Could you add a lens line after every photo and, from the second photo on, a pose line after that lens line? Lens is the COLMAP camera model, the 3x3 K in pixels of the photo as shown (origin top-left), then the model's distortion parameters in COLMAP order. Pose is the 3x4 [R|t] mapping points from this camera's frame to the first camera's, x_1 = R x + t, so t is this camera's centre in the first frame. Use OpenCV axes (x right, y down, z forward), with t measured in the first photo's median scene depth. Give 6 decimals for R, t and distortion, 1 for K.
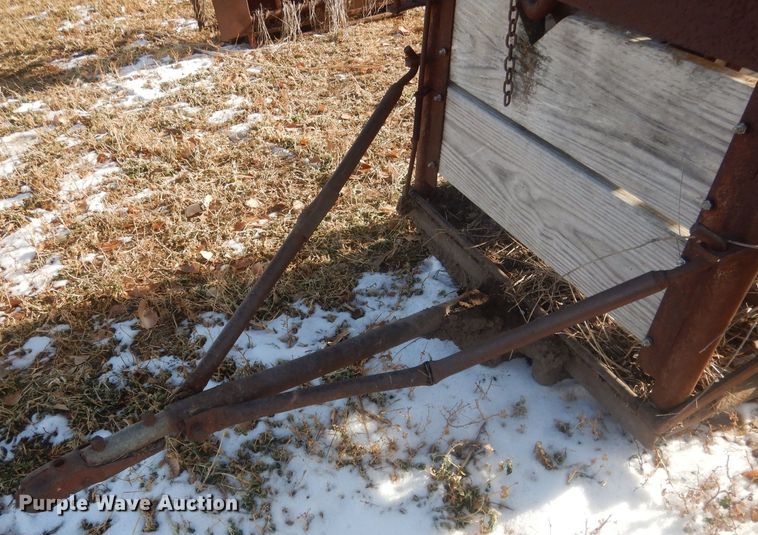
lens RADIAL K [[605.5, 0, 336.0], [0, 605.5, 324.6], [0, 0, 1]] dist [-0.002368, -0.002104]
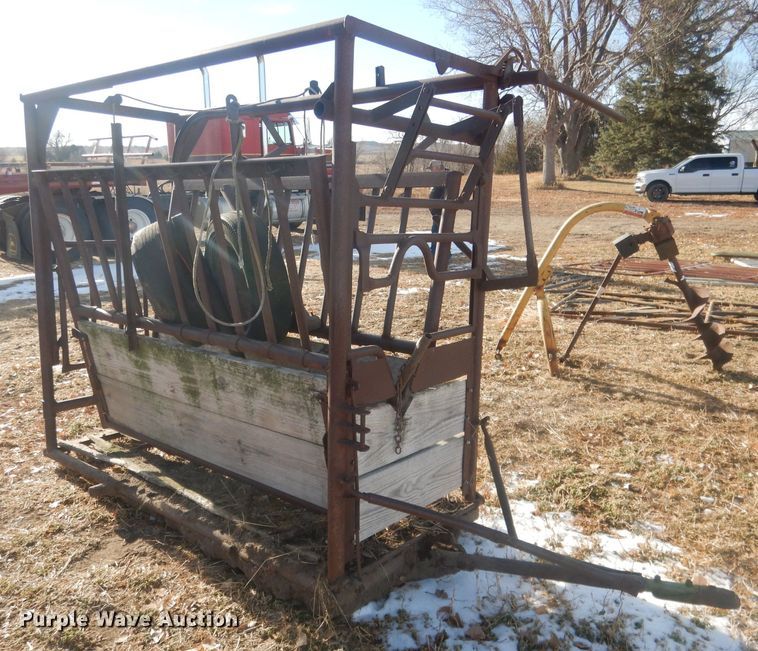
lens RADIAL K [[666.3, 0, 349.2], [0, 666.3, 325.5], [0, 0, 1]] dist [-0.015493, -0.013181]
pose [[-0.415159, -0.116584, 0.902248, -0.809377], [0.615700, 0.694108, 0.372996, -0.844355], [-0.669743, 0.710367, -0.216385, 0.731516]]
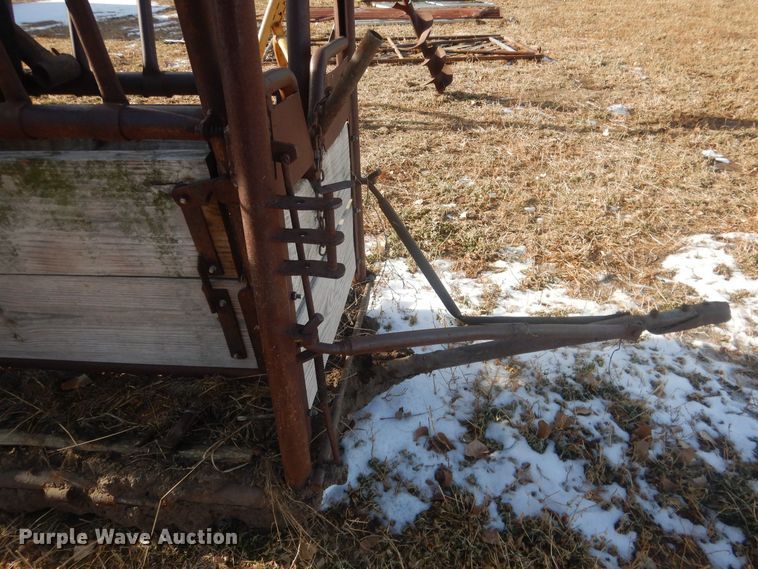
lens RADIAL K [[542.8, 0, 376.6], [0, 542.8, 281.2], [0, 0, 1]] dist [0.000864, 0.004124]
pose [[-0.856972, -0.193148, 0.477800, -0.168973], [0.387737, 0.369103, 0.844644, -0.671624], [-0.339499, 0.909097, -0.241420, 0.730793]]
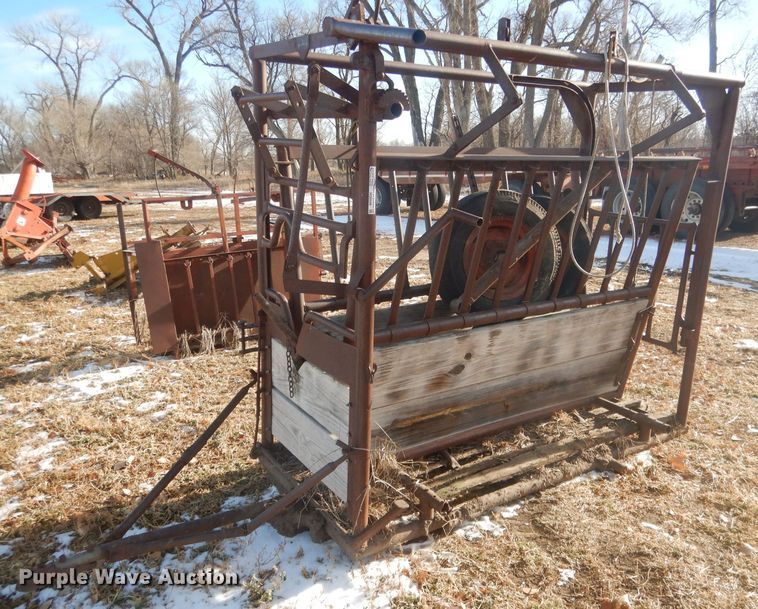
lens RADIAL K [[653.1, 0, 394.4], [0, 653.1, 304.3], [0, 0, 1]] dist [0.001575, -0.000229]
pose [[0.983682, 0.024191, 0.178280, 0.127524], [0.063224, 0.881241, -0.468420, 0.248795], [-0.168439, 0.472048, 0.865332, -0.667369]]
